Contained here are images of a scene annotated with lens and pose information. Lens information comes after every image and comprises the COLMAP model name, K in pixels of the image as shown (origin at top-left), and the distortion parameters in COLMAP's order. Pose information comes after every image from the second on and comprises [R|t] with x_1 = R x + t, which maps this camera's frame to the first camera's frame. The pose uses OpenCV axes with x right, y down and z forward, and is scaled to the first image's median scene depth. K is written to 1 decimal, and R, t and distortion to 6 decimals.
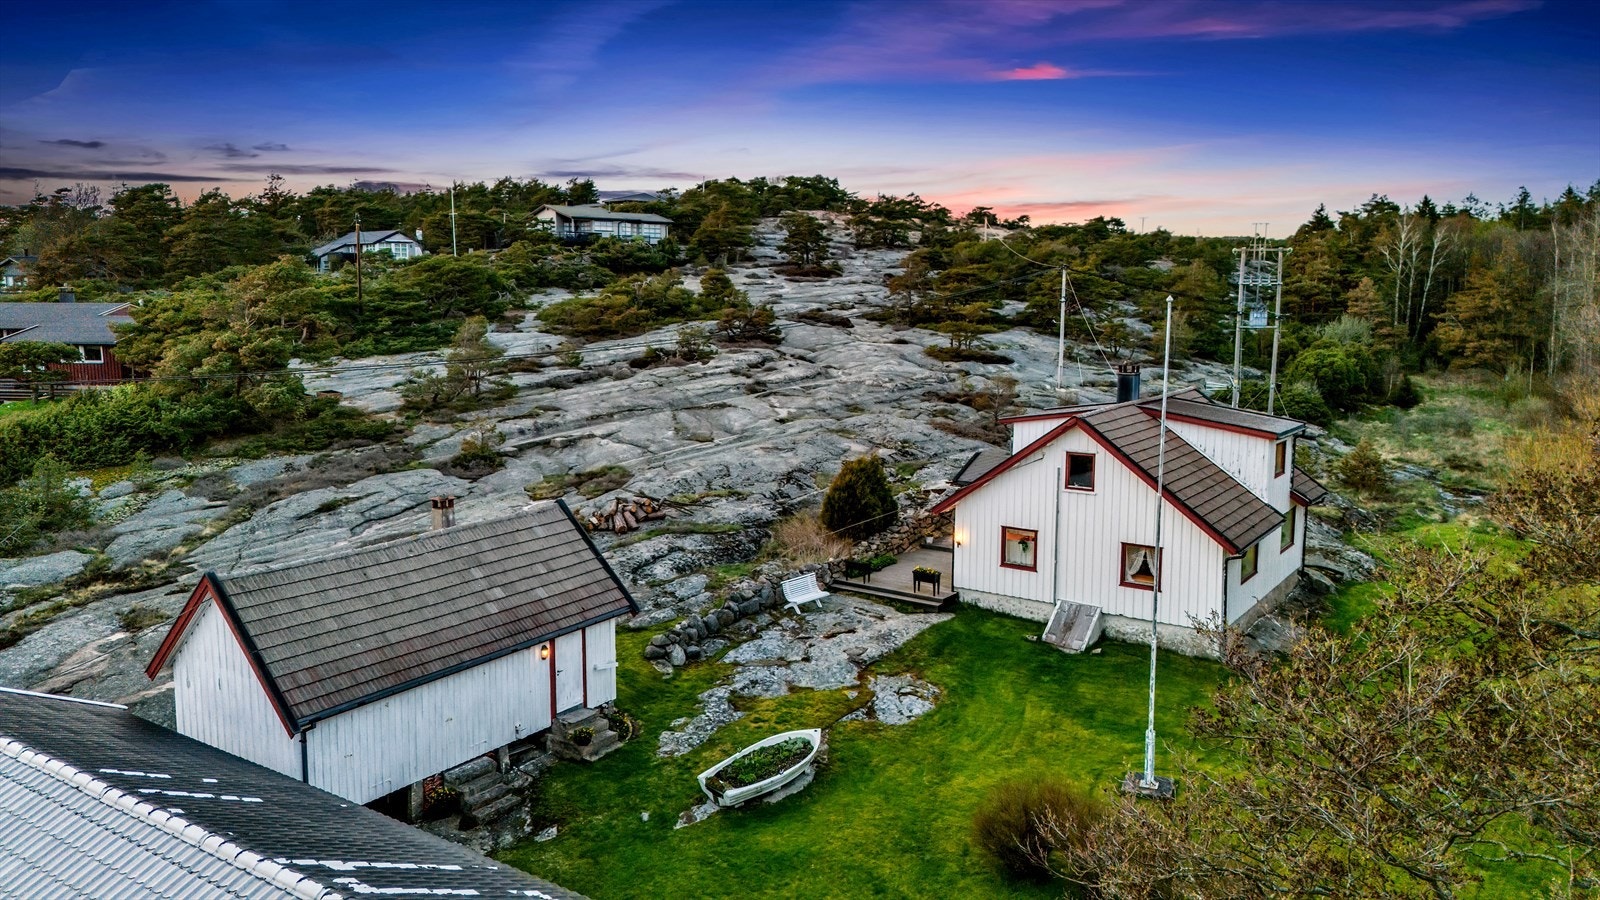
lens RADIAL K [[1138.7, 0, 800.0], [0, 1138.7, 450.0], [0, 0, 1]] dist [0.110386, -0.164668]
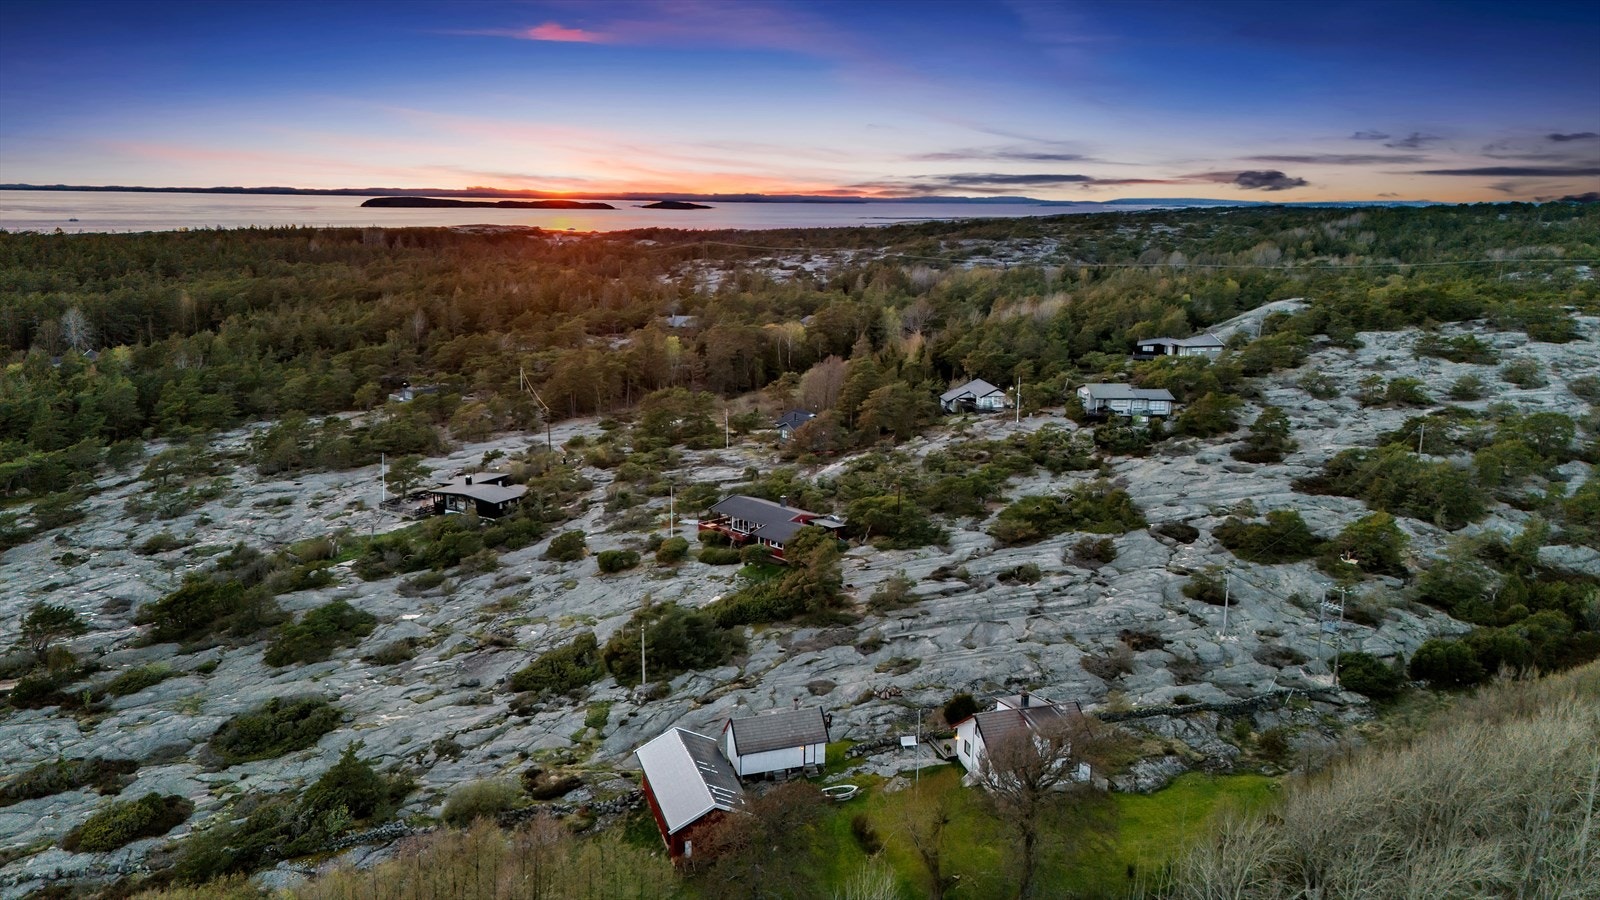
lens RADIAL K [[1138.7, 0, 800.0], [0, 1138.7, 450.0], [0, 0, 1]] dist [0.110386, -0.164668]
pose [[0.797723, 0.127200, -0.589456, 1.604889], [-0.092841, 0.991752, 0.088369, -0.971511], [0.595835, -0.015768, 0.802952, -1.779666]]
